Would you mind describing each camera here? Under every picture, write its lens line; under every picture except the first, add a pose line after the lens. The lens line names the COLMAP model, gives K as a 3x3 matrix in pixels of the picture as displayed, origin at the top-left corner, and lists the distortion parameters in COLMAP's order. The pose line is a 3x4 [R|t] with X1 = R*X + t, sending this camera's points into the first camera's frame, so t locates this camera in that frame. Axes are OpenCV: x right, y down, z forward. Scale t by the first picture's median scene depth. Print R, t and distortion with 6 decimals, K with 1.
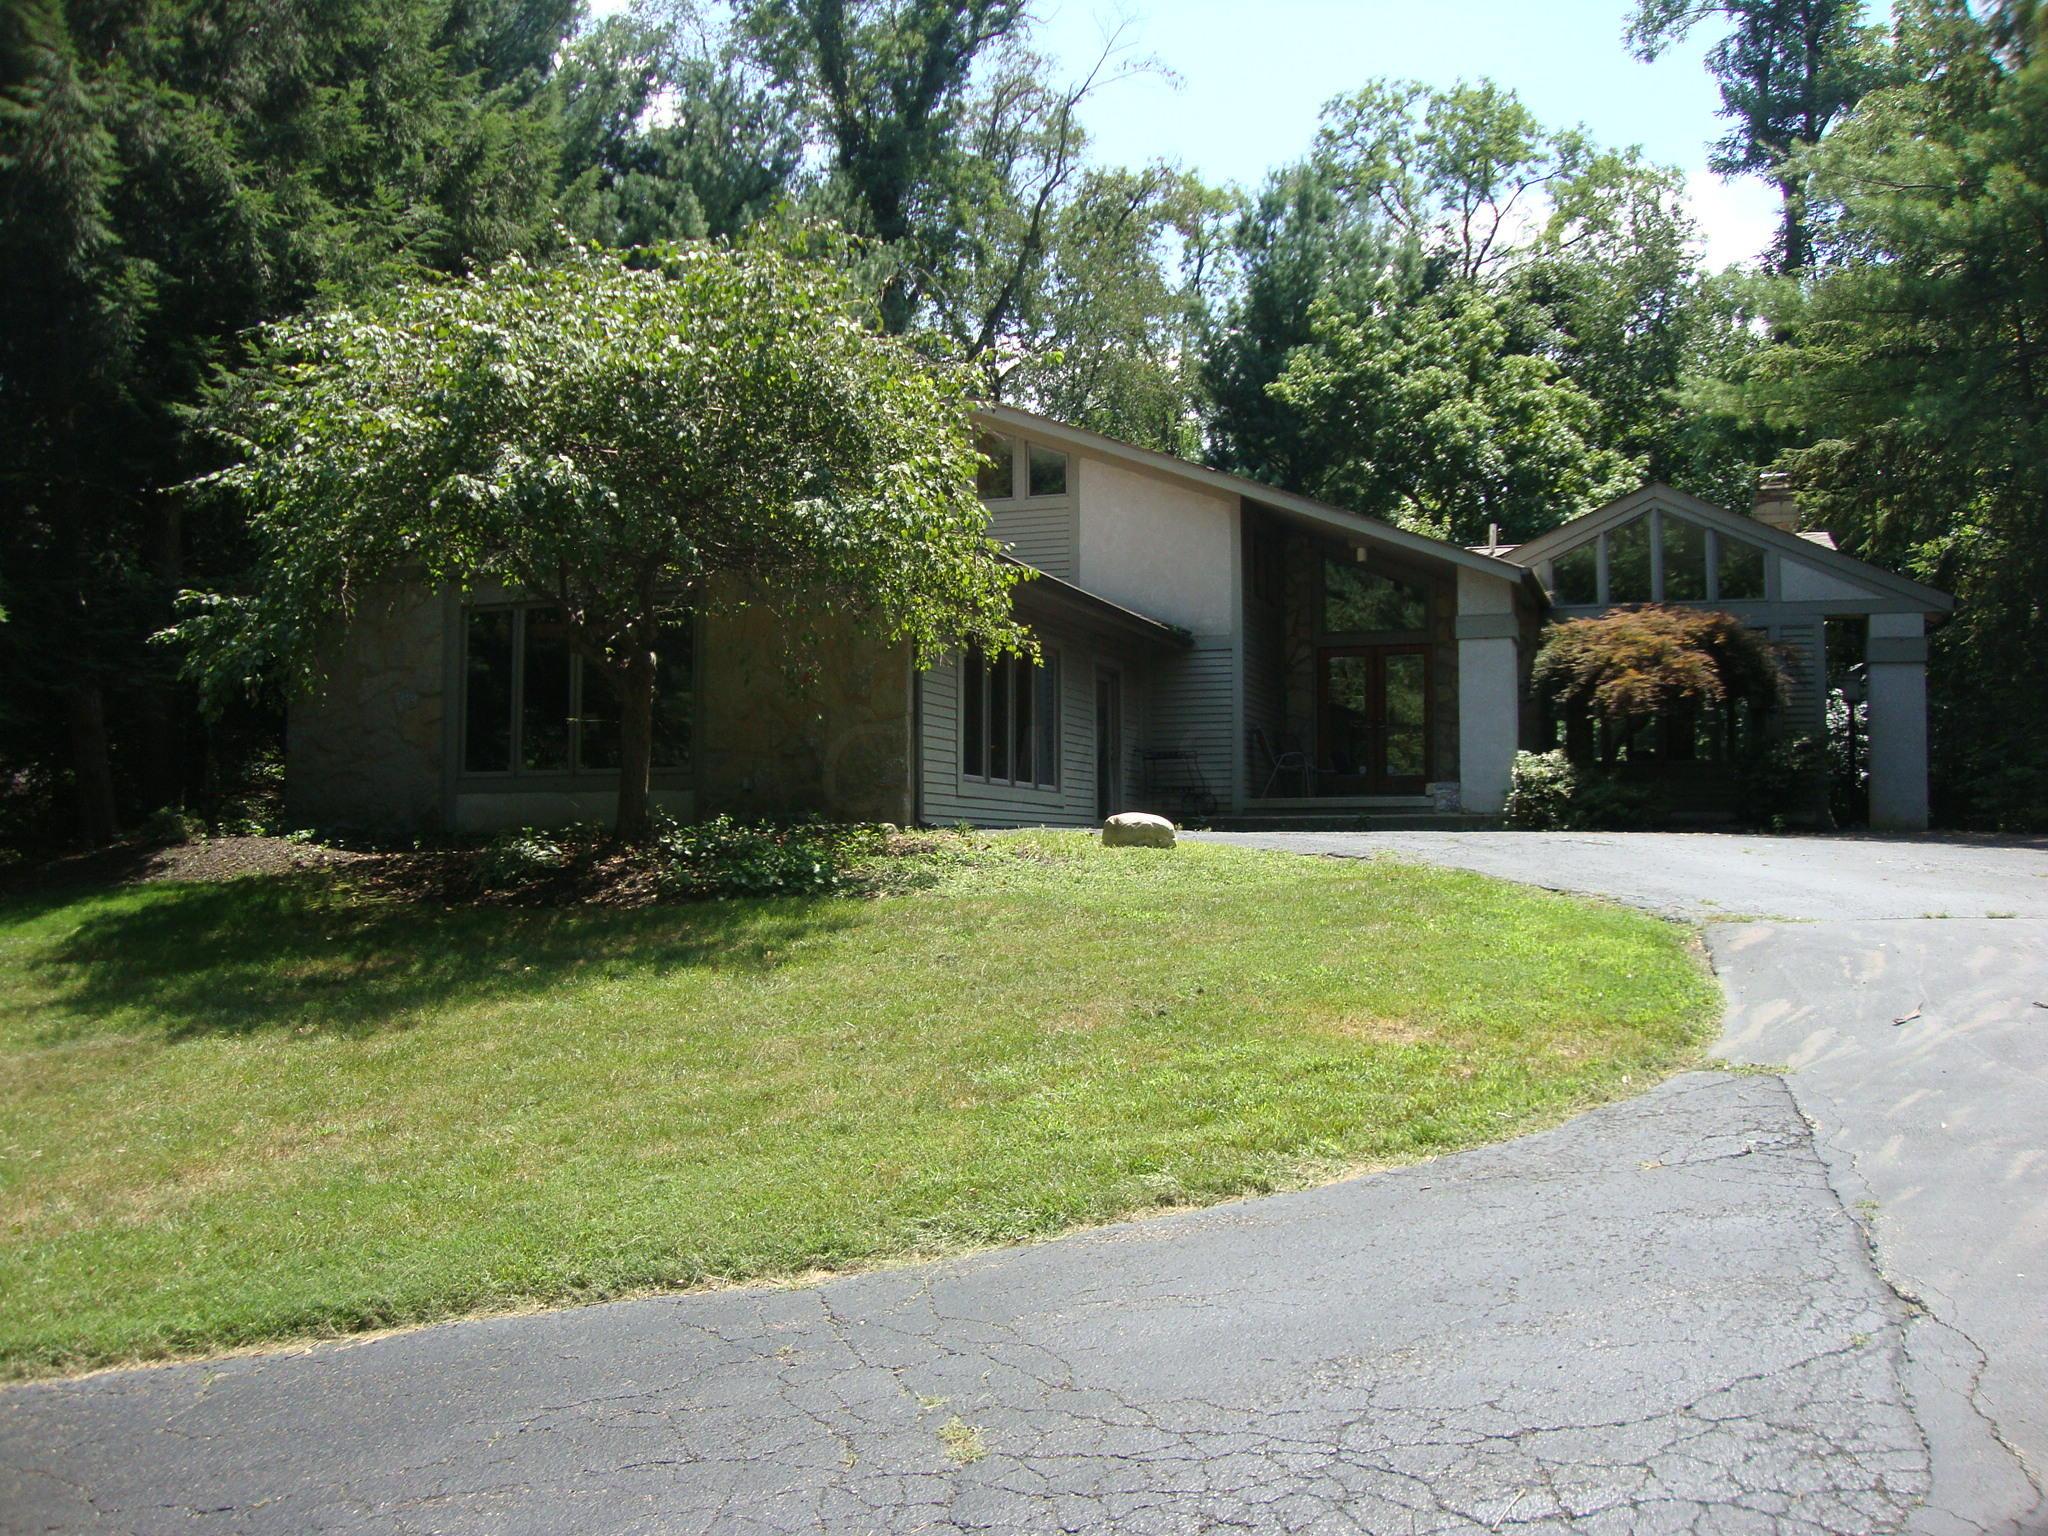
lens RADIAL K [[1867.6, 0, 1024.0], [0, 1867.6, 768.0], [0, 0, 1]] dist [-0.222581, 0.306202]
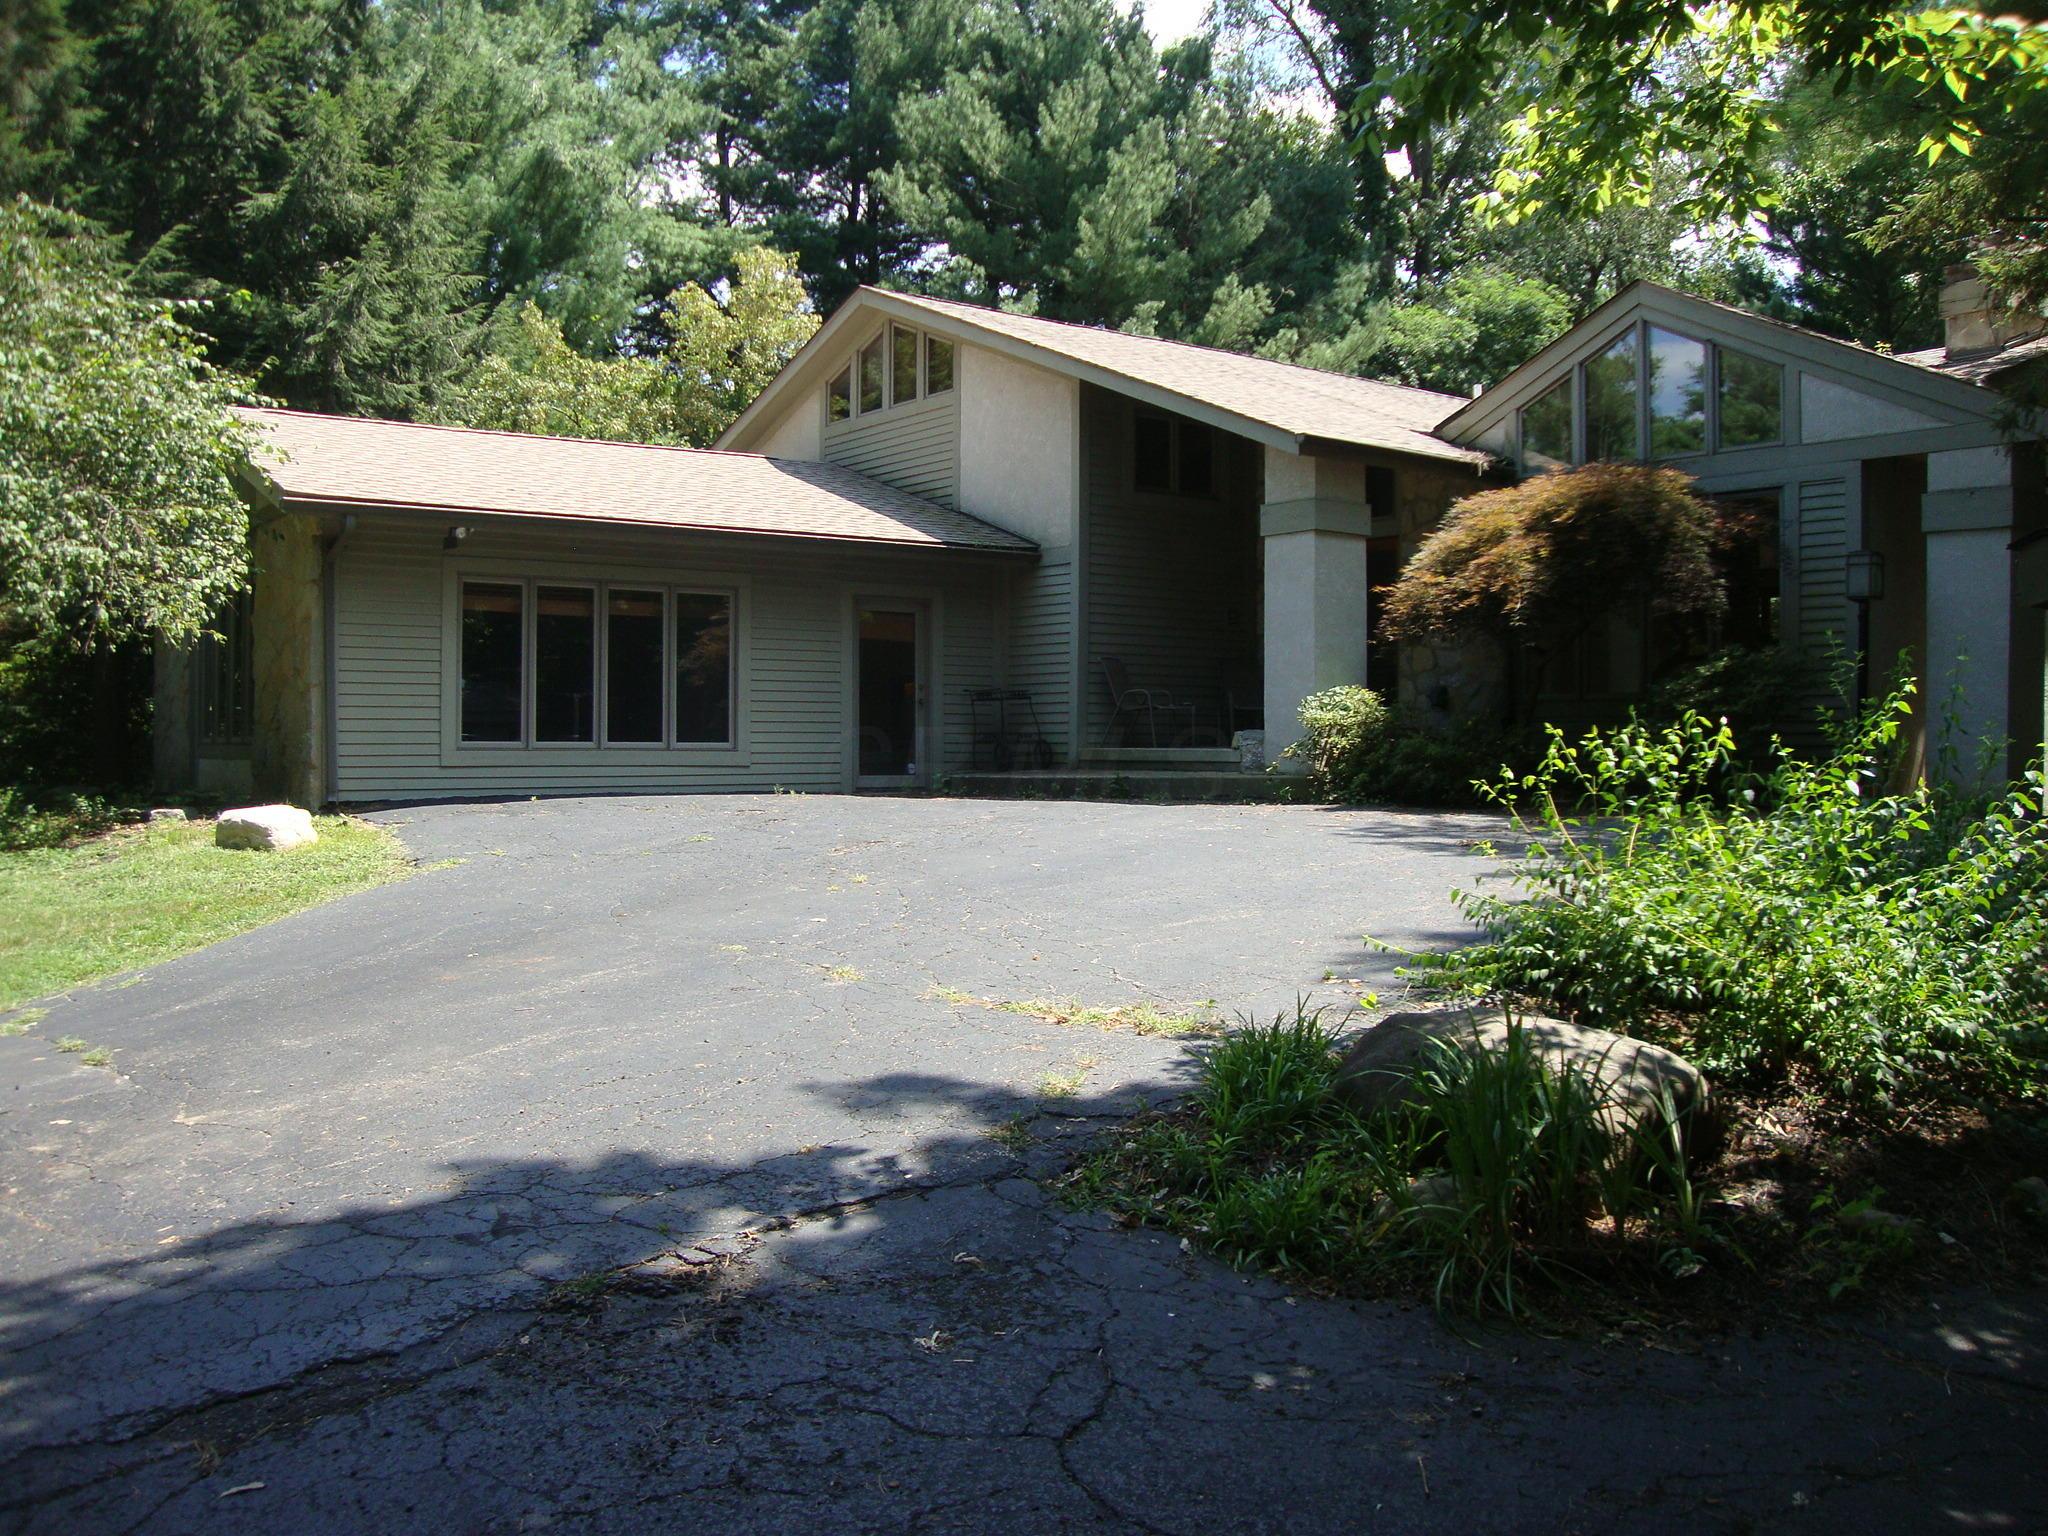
lens RADIAL K [[1867.6, 0, 1024.0], [0, 1867.6, 768.0], [0, 0, 1]] dist [-0.222581, 0.306202]
pose [[0.841734, 0.004829, -0.539870, 0.541303], [0.028237, 0.998198, 0.052954, -0.018882], [0.539153, -0.059817, 0.840081, 0.312422]]
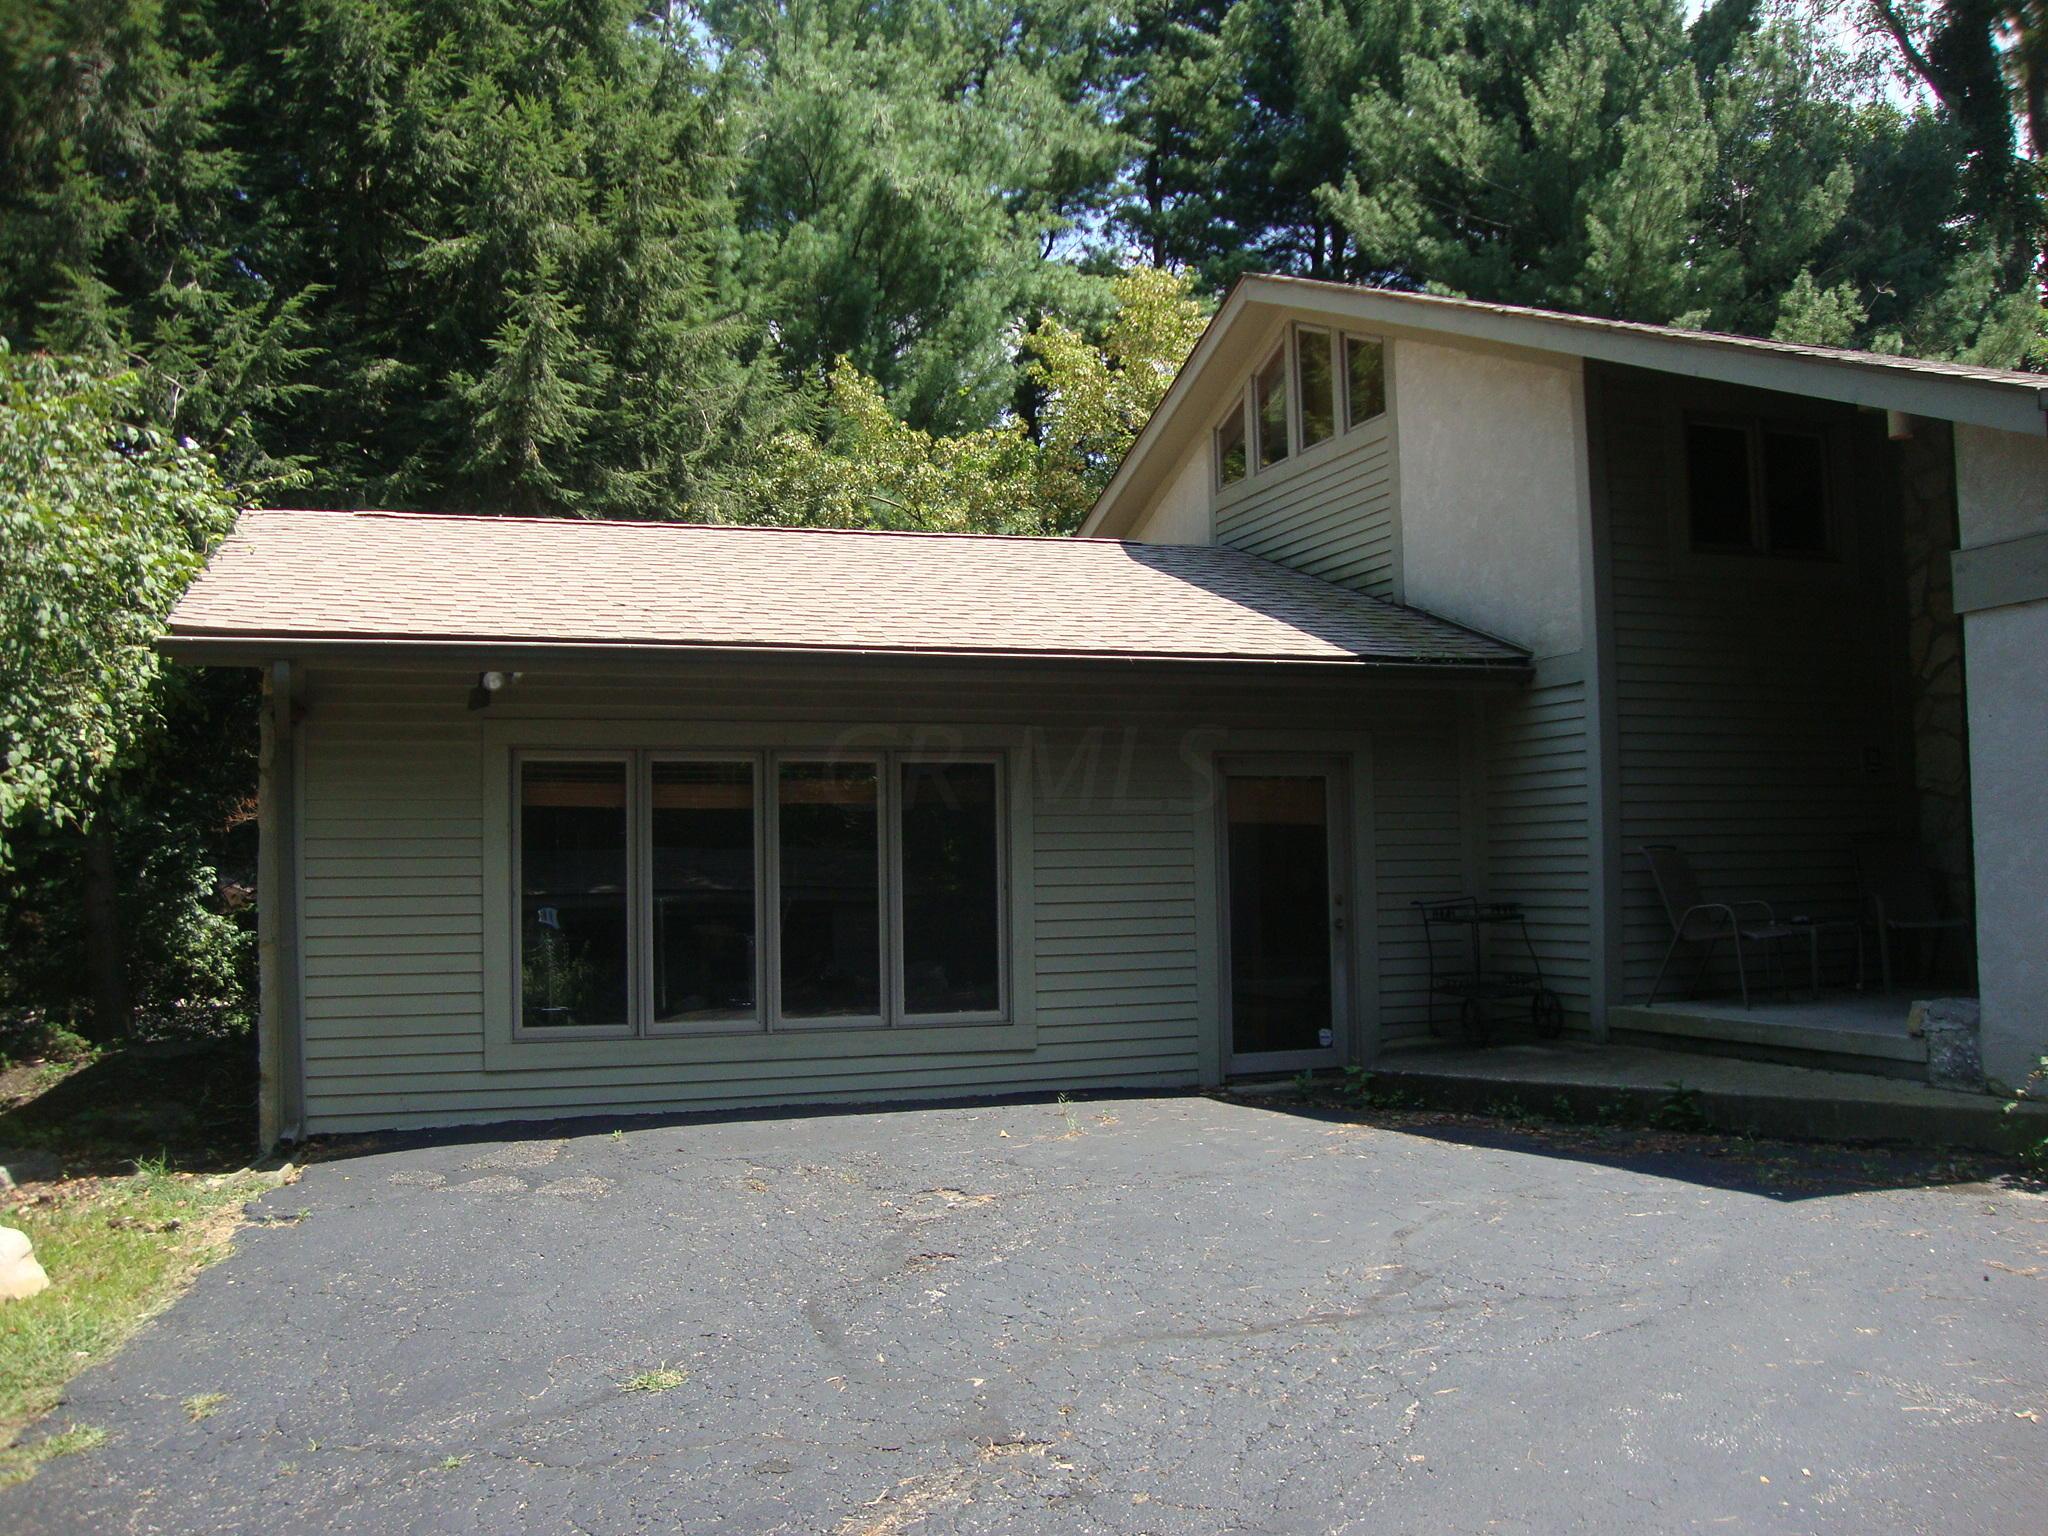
lens RADIAL K [[1867.6, 0, 1024.0], [0, 1867.6, 768.0], [0, 0, 1]] dist [-0.222581, 0.306202]
pose [[0.650989, -0.055790, -0.757034, 0.374455], [0.060321, 0.997944, -0.021672, -0.041717], [0.756687, -0.031557, 0.653016, 0.605673]]
